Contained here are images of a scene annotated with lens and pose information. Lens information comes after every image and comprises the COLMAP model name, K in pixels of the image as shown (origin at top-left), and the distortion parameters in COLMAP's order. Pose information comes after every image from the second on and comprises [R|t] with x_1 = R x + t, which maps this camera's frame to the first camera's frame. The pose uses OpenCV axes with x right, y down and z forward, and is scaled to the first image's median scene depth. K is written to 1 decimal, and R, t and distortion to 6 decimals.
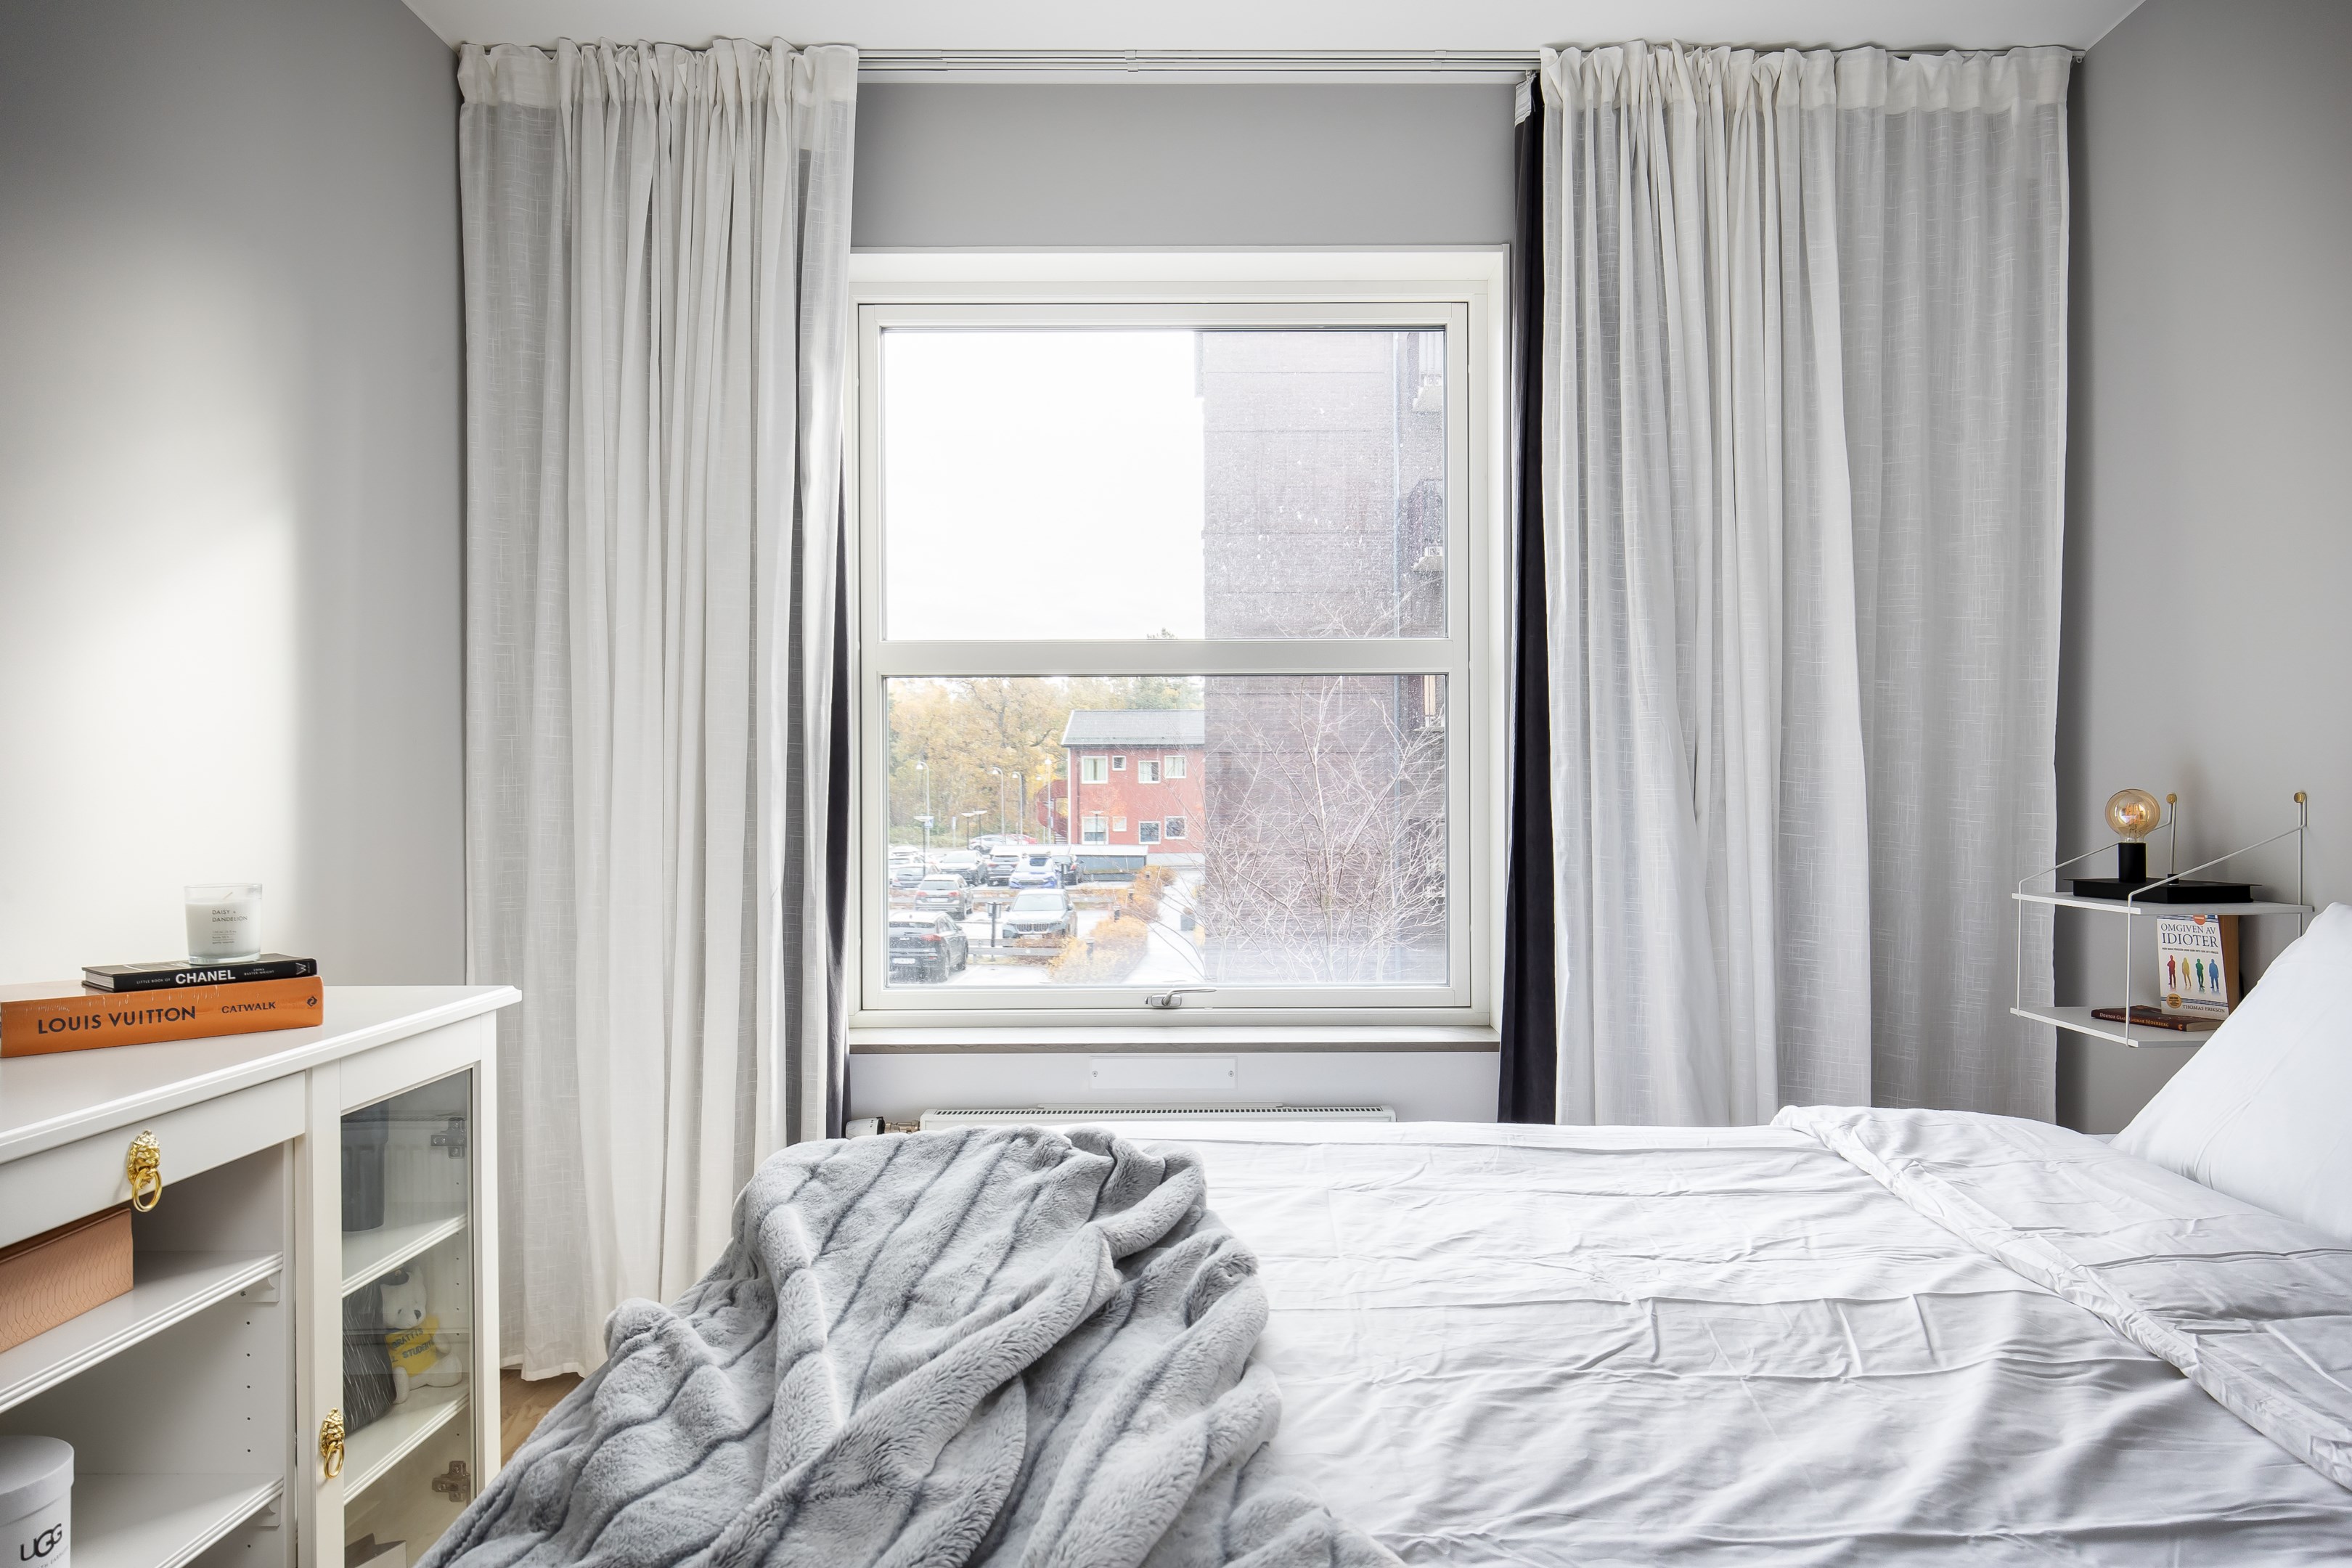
lens RADIAL K [[1677.5, 0, 1187.7], [0, 1677.5, 780.0], [0, 0, 1]] dist [0.001403, -0.005936]
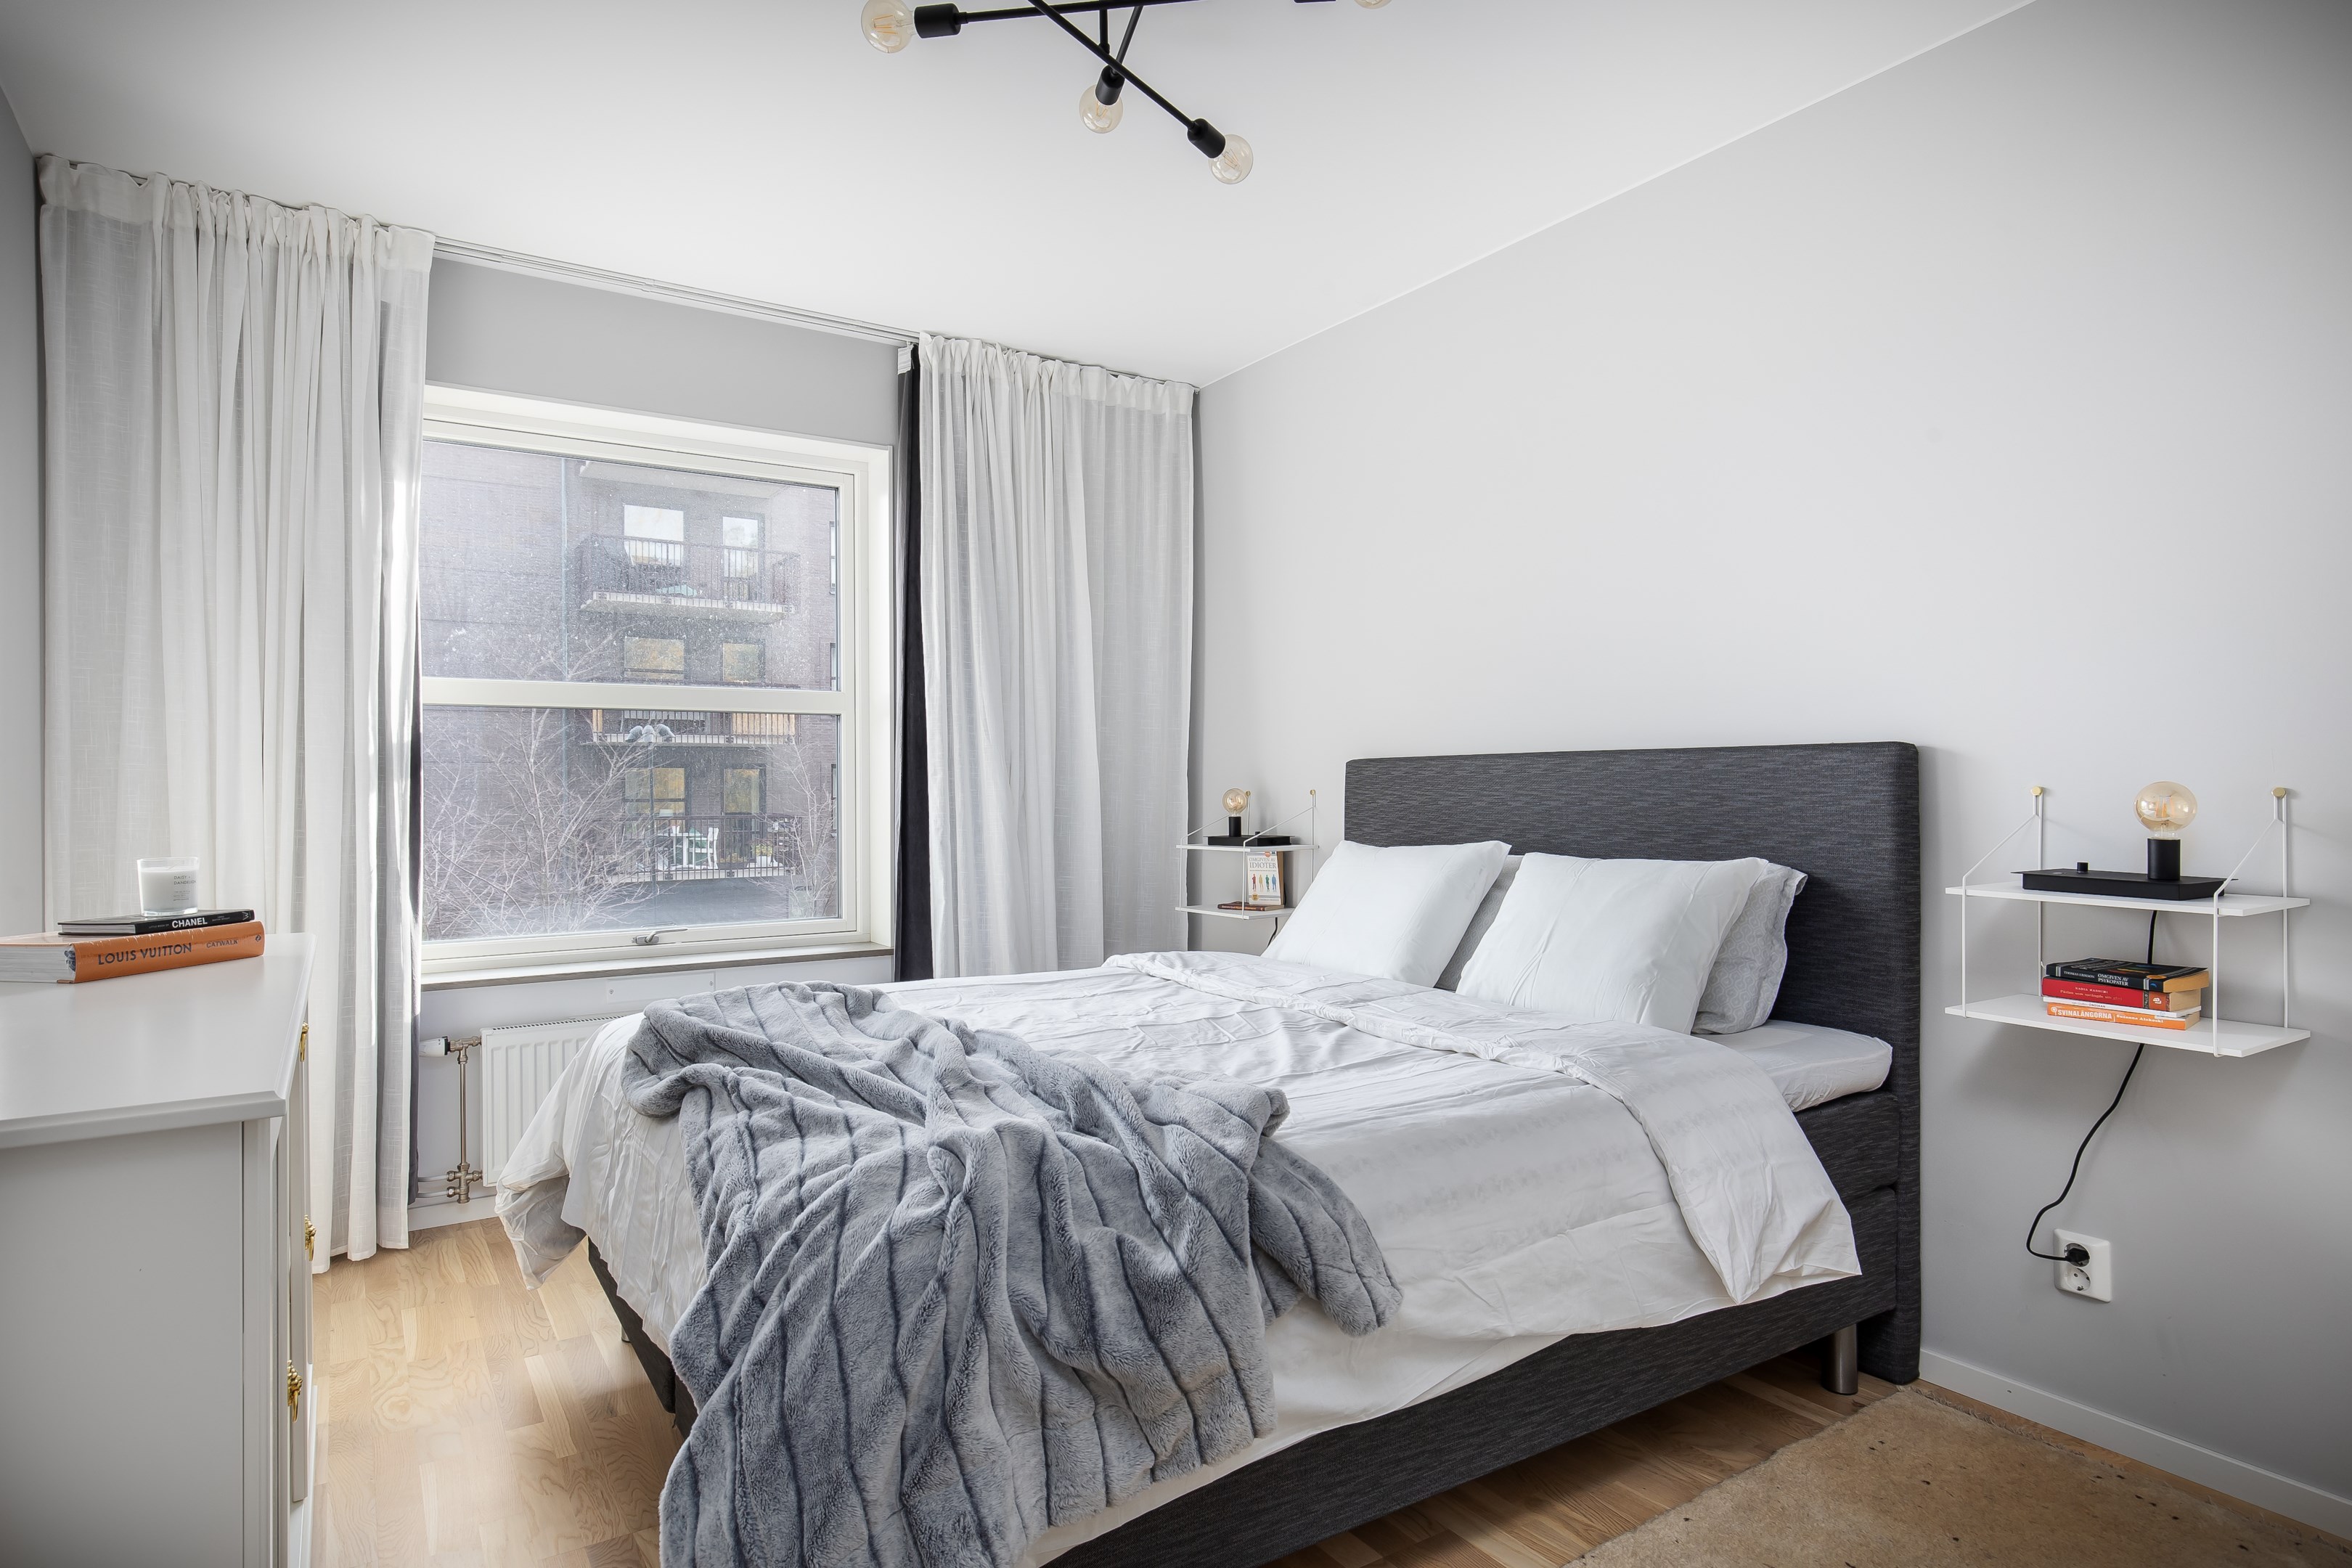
lens RADIAL K [[1296.5, 0, 1173.5], [0, 1296.5, 786.1], [0, 0, 1]] dist [-0.000049, -0.000942]
pose [[0.843446, -0.000117, 0.537214, -0.256127], [-0.000166, 1.000000, 0.000477, 0.001600], [-0.537213, -0.000492, 0.843446, -0.186714]]
